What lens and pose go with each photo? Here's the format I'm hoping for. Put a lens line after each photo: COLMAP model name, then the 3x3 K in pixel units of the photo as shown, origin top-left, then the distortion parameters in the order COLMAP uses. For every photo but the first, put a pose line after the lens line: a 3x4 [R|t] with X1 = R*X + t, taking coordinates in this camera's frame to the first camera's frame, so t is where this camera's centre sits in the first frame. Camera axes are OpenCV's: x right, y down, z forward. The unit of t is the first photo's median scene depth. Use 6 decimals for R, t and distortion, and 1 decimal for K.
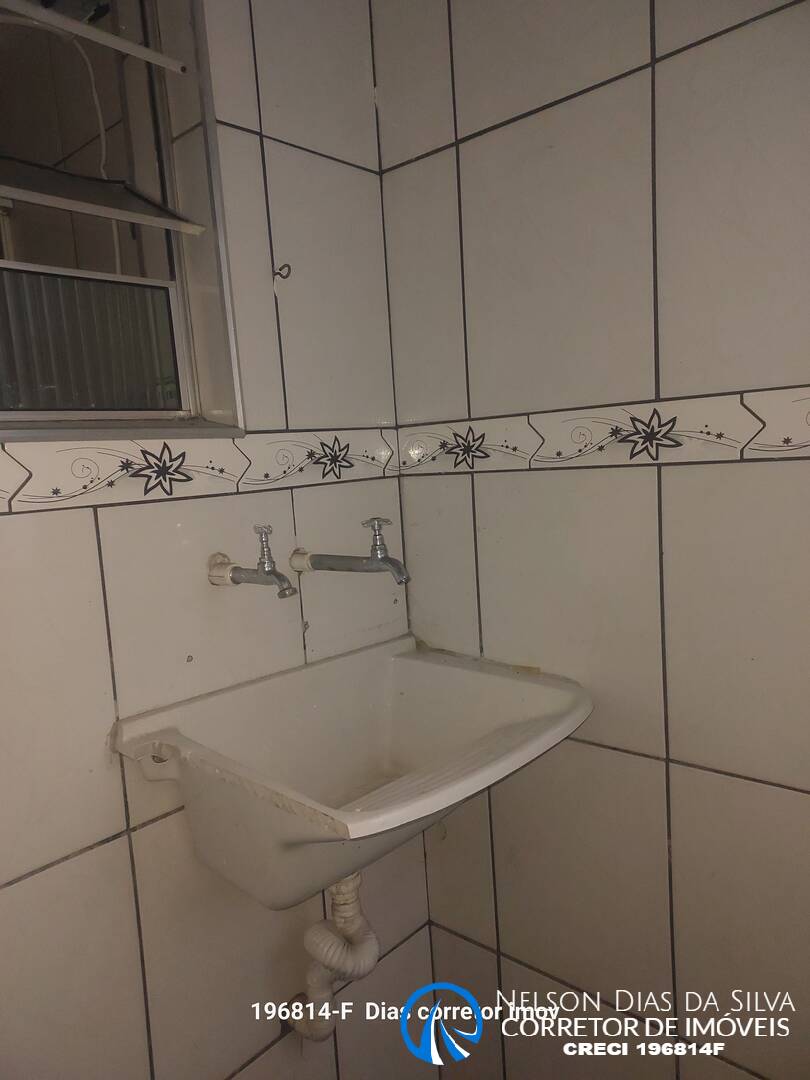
lens RADIAL K [[764.8, 0, 405.0], [0, 764.8, 540.0], [0, 0, 1]] dist [0.141376, -0.185280]
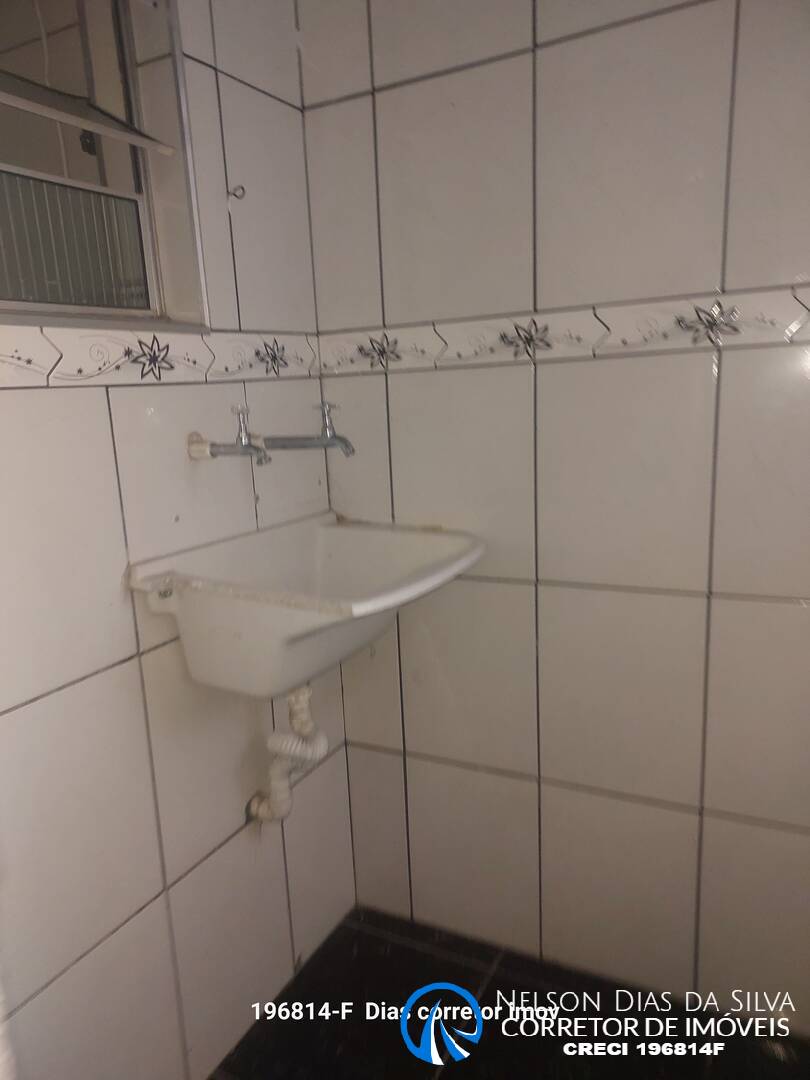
lens RADIAL K [[777.6, 0, 405.0], [0, 777.6, 540.0], [0, 0, 1]] dist [0.127090, -0.070534]
pose [[0.970185, -0.039851, 0.239067, -0.225693], [0.021678, 0.996704, 0.078173, 0.097360], [-0.241394, -0.070660, 0.967851, -0.288056]]
